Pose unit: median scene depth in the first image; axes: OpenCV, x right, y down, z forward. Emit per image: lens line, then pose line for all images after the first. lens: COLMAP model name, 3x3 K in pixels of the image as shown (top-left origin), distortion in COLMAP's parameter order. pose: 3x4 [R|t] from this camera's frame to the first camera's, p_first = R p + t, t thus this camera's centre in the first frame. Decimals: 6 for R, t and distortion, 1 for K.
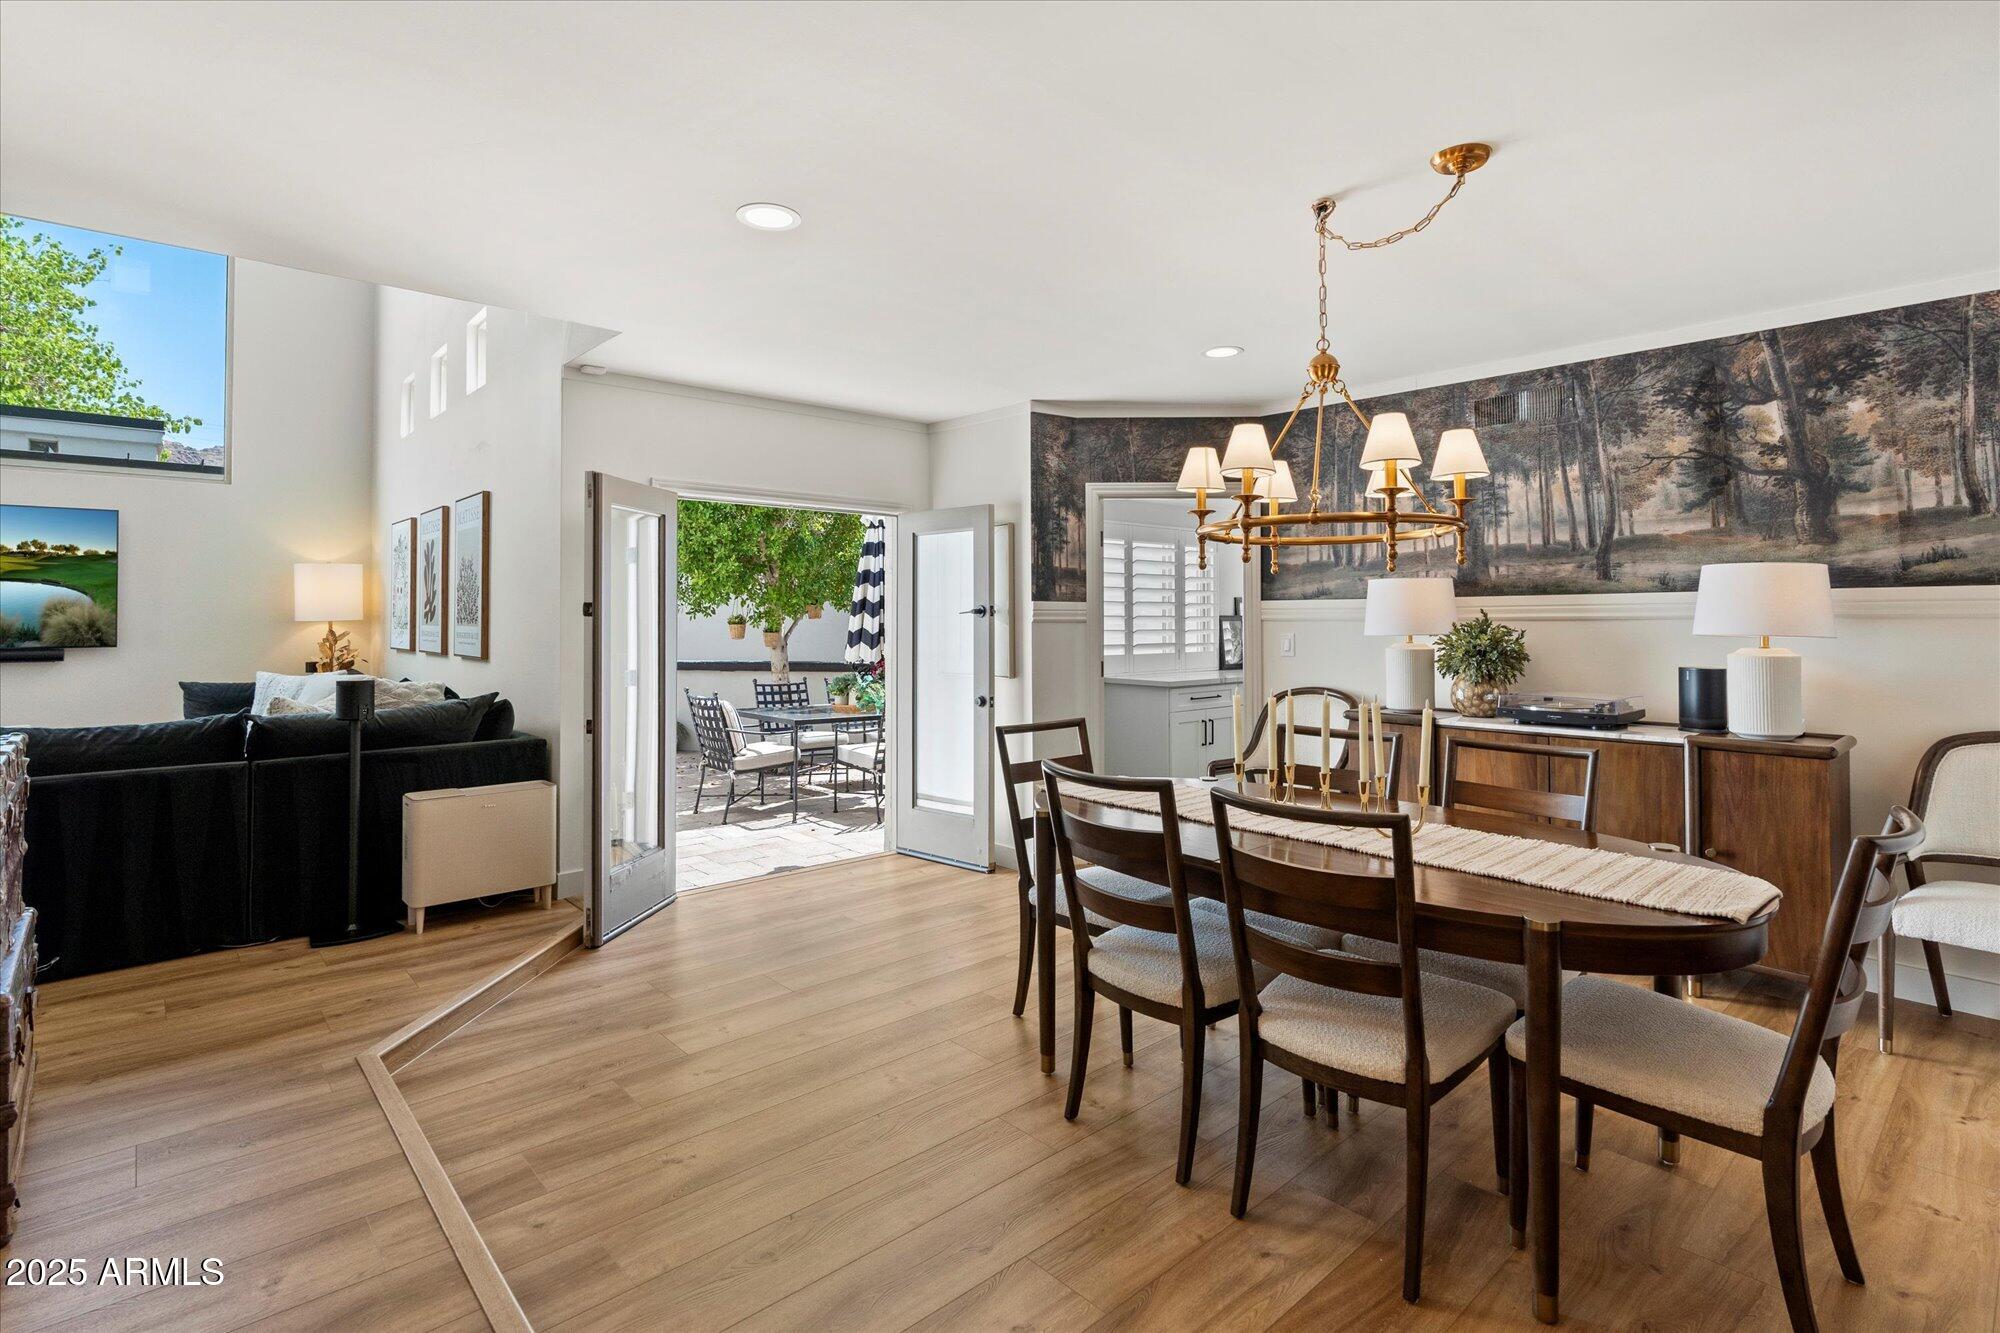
lens RADIAL K [[969.4, 0, 999.9], [0, 969.4, 611.8], [0, 0, 1]] dist [-0.006894, -0.000190]
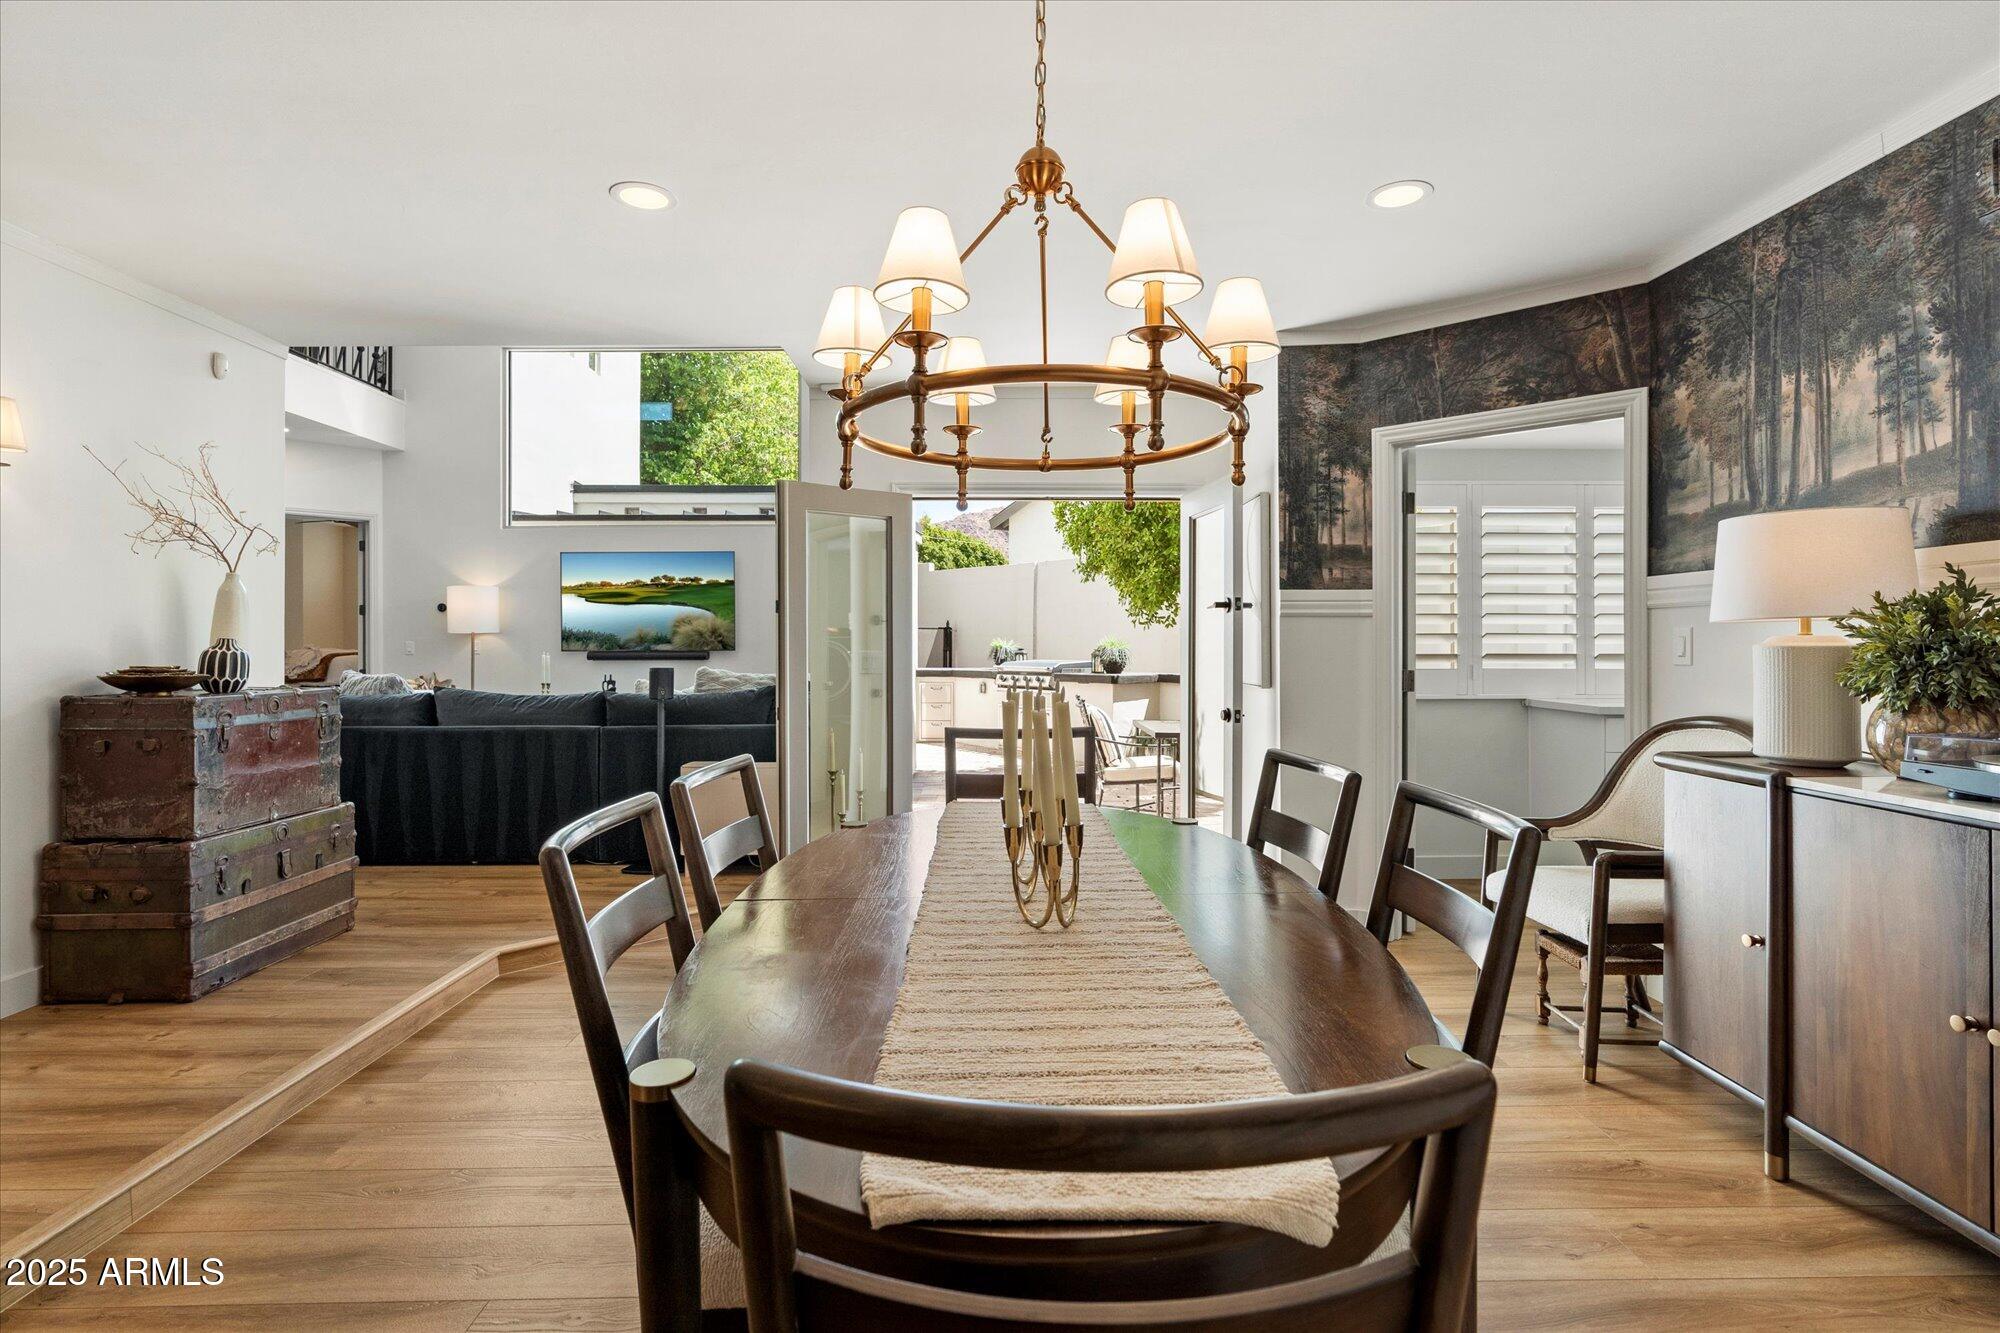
lens RADIAL K [[970.9, 0, 1004.5], [0, 970.9, 642.4], [0, 0, 1]] dist [0.002289, -0.000542]
pose [[0.758113, 0.000715, -0.652123, 0.435676], [0.003547, 0.999980, 0.005220, 0.031099], [0.652114, -0.006270, 0.758095, 0.304209]]
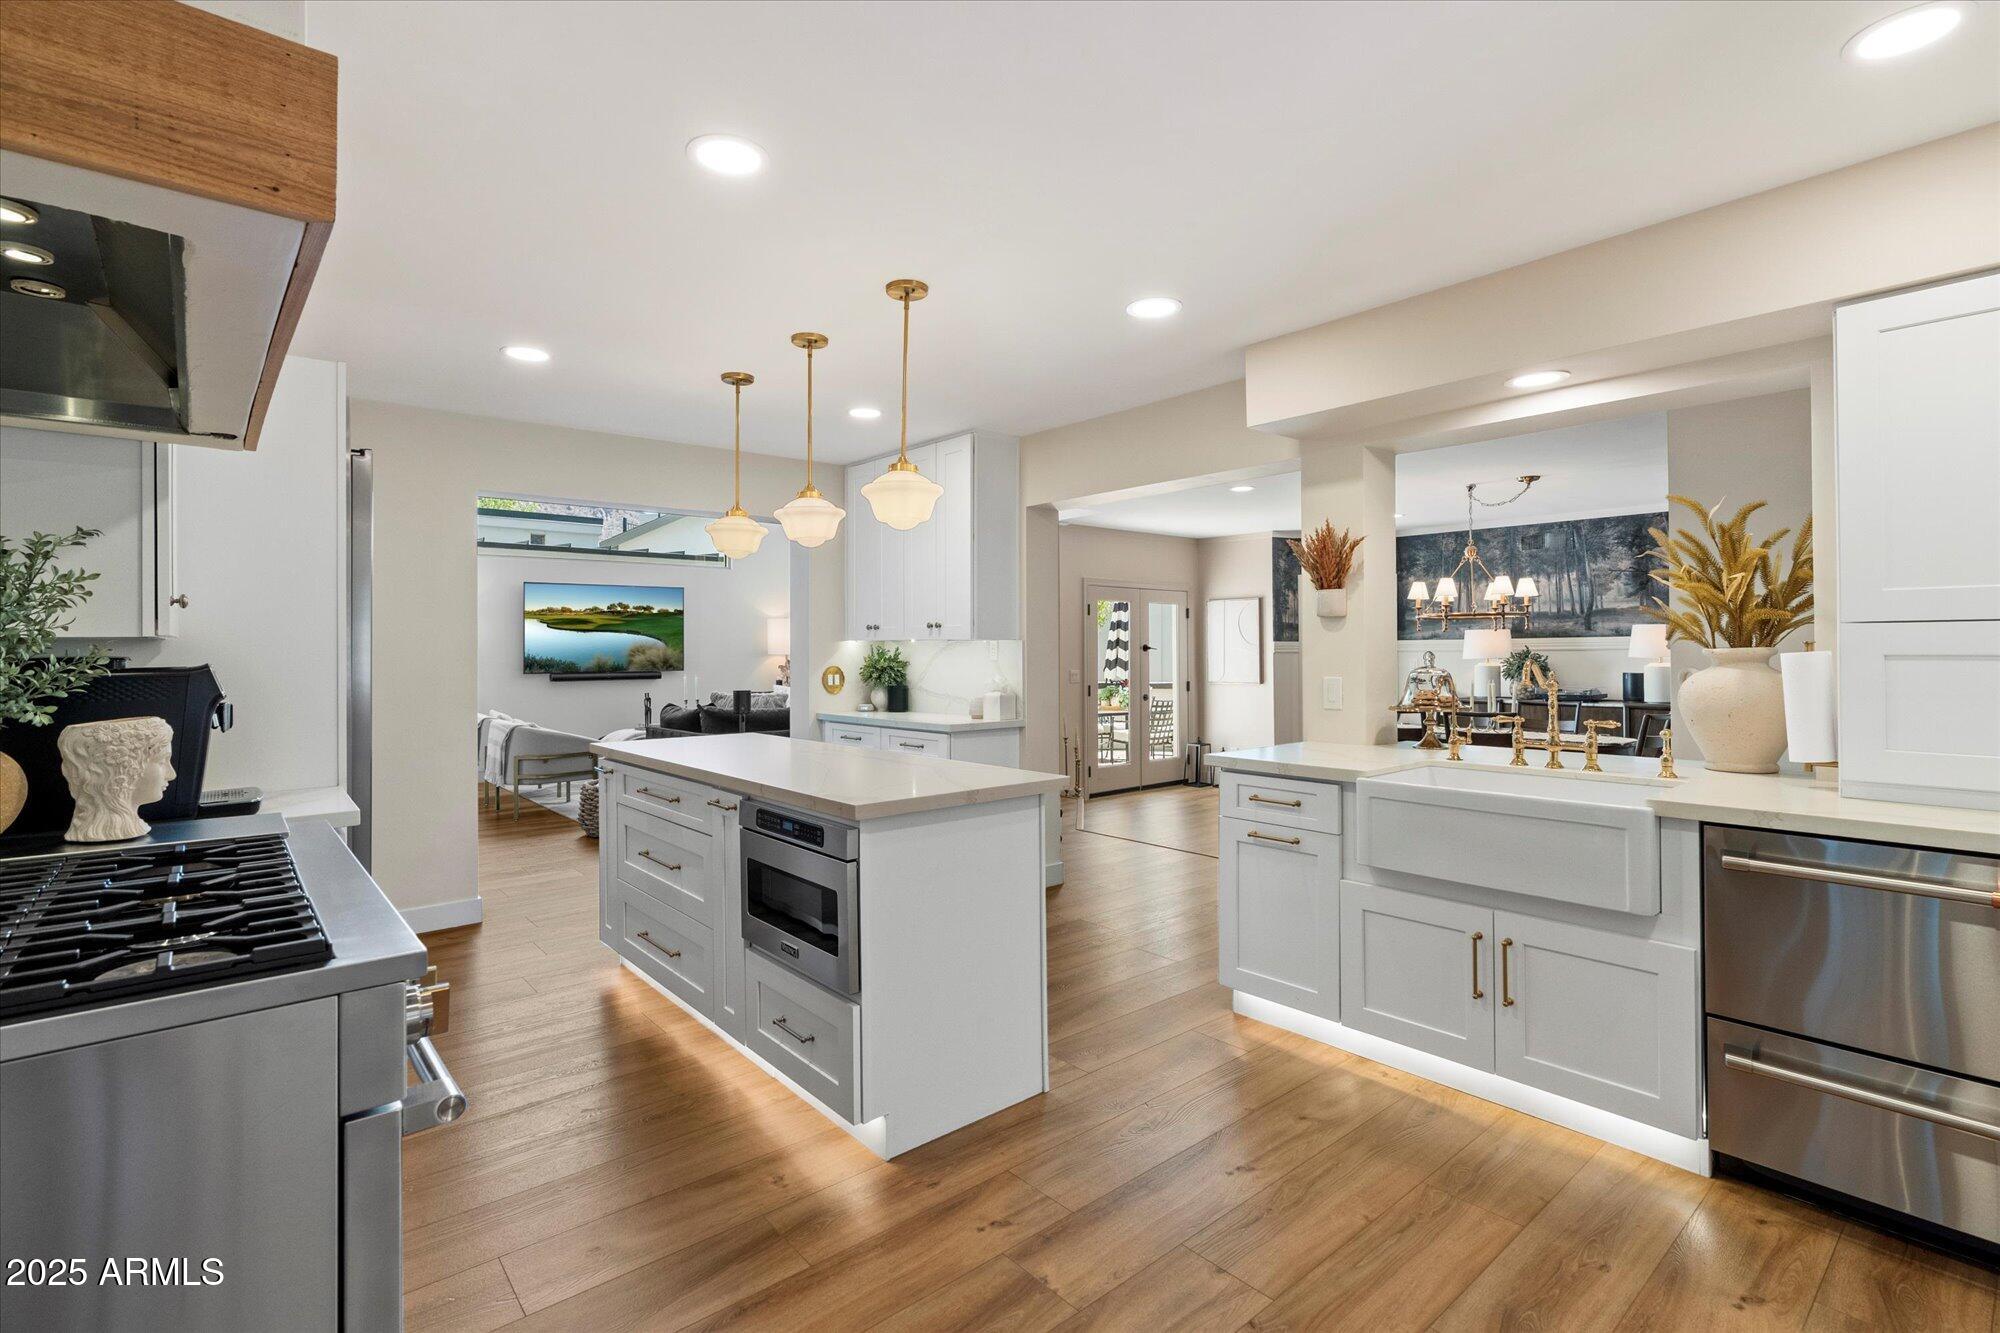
lens RADIAL K [[914.8, 0, 1028.4], [0, 914.8, 657.4], [0, 0, 1]] dist [0.000658, -0.000054]
pose [[0.999935, -0.002417, -0.011177, -0.471267], [0.002539, 0.999937, 0.010945, -0.000585], [0.011150, -0.010973, 0.999878, -0.834321]]
